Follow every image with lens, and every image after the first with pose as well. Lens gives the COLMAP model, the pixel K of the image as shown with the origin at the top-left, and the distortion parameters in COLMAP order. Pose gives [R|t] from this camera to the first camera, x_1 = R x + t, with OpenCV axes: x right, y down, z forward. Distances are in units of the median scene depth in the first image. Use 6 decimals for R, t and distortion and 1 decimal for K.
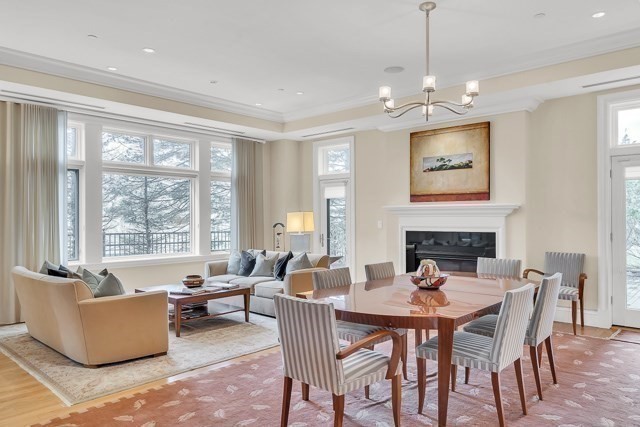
lens RADIAL K [[416.2, 0, 322.3], [0, 416.2, 214.1], [0, 0, 1]] dist [-0.027661, 0.002517]
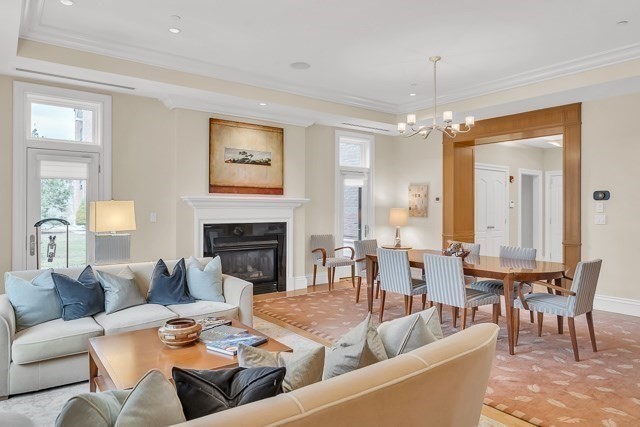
lens RADIAL K [[416.2, 0, 322.0], [0, 416.2, 210.5], [0, 0, 1]] dist [-0.027661, 0.002517]
pose [[0.194808, 0.000862, 0.980841, -0.955446], [-0.012471, 0.999921, 0.001598, 0.008947], [-0.980762, -0.012543, 0.194803, 0.852031]]
